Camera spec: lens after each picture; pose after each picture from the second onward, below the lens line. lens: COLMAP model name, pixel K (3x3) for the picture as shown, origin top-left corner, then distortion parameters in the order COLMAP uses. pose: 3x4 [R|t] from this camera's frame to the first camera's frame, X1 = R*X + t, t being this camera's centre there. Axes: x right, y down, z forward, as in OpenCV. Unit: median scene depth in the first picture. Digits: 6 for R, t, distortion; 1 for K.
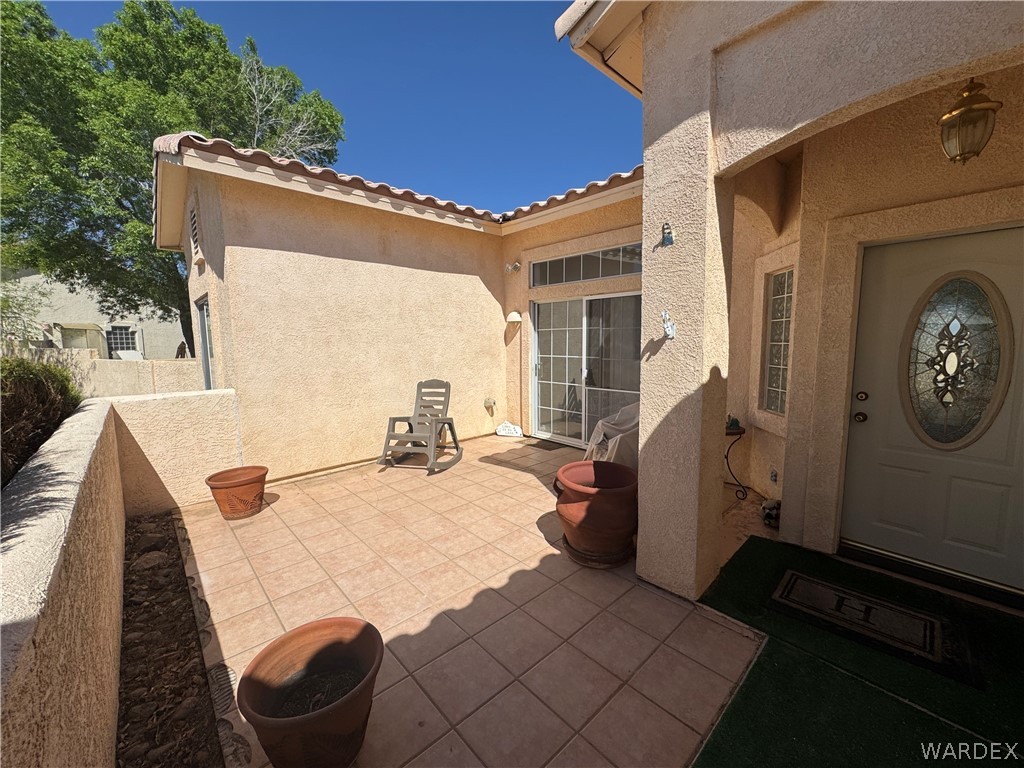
lens RADIAL K [[409.6, 0, 509.0], [0, 409.6, 385.6], [0, 0, 1]] dist [-0.003976, 0.000850]
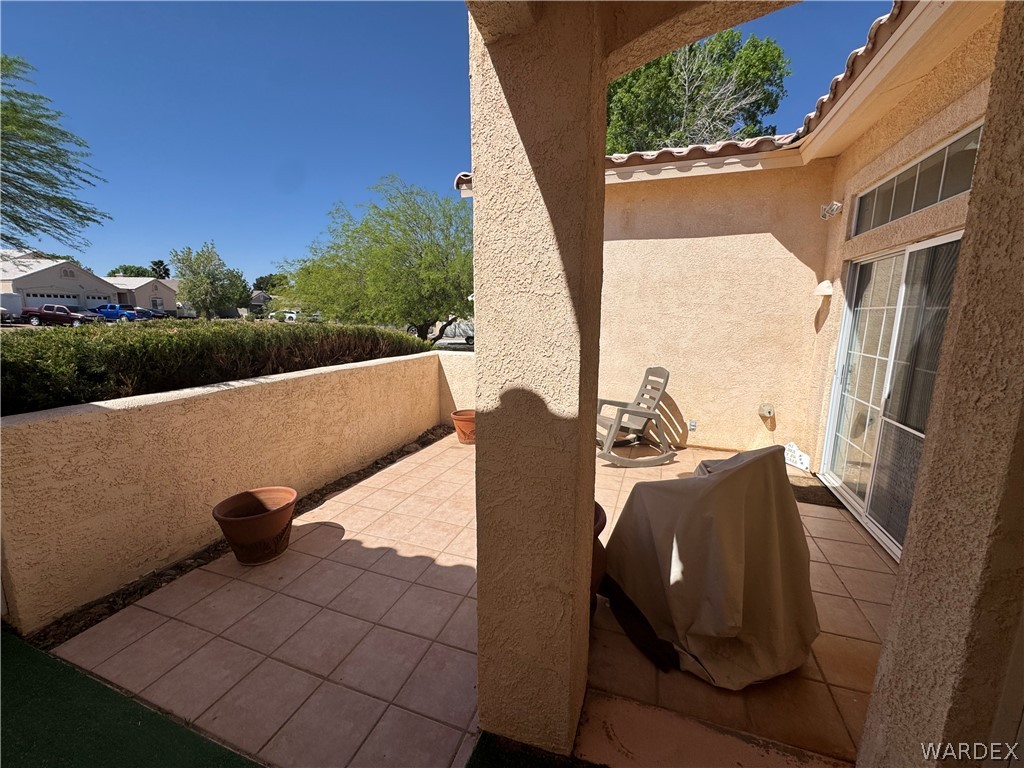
lens RADIAL K [[409.6, 0, 510.8], [0, 409.6, 383.9], [0, 0, 1]] dist [-0.003976, 0.000850]
pose [[0.460272, 0.161763, -0.872916, 0.470012], [-0.109691, 0.986088, 0.124897, -0.057812], [0.880975, 0.038265, 0.471613, 0.340873]]
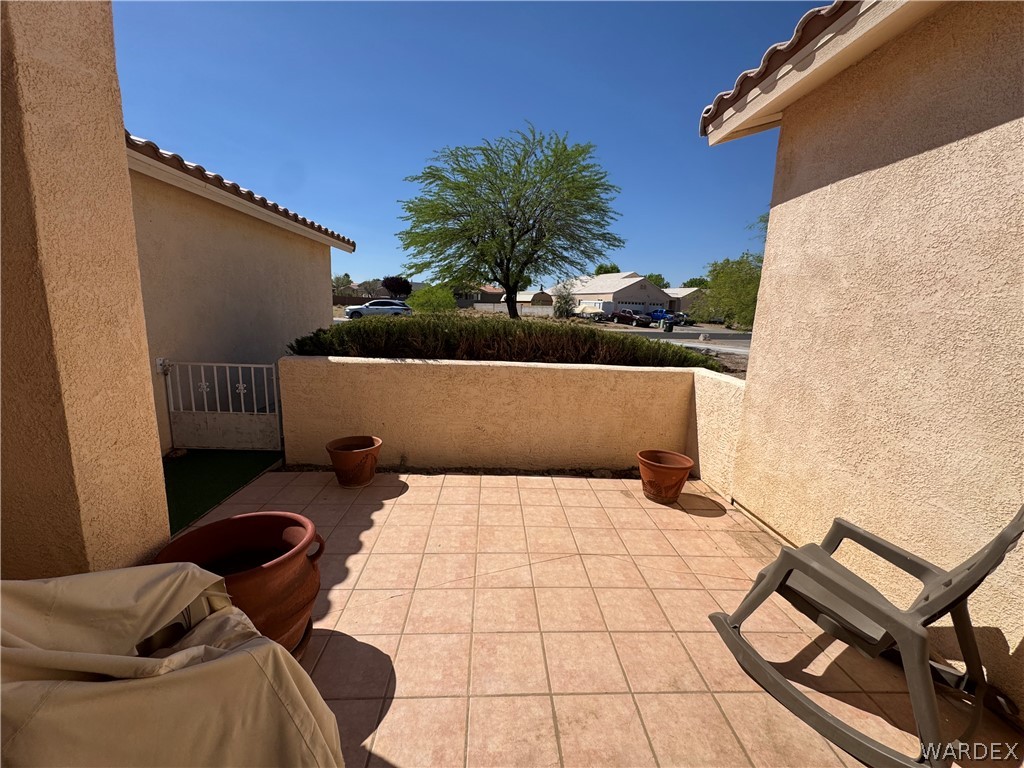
lens RADIAL K [[409.6, 0, 513.2], [0, 409.6, 386.0], [0, 0, 1]] dist [-0.003976, 0.000850]
pose [[-0.631793, 0.129457, -0.764250, 0.235471], [-0.116254, 0.958978, 0.258547, -0.126606], [0.766369, 0.252196, -0.590826, 0.952542]]
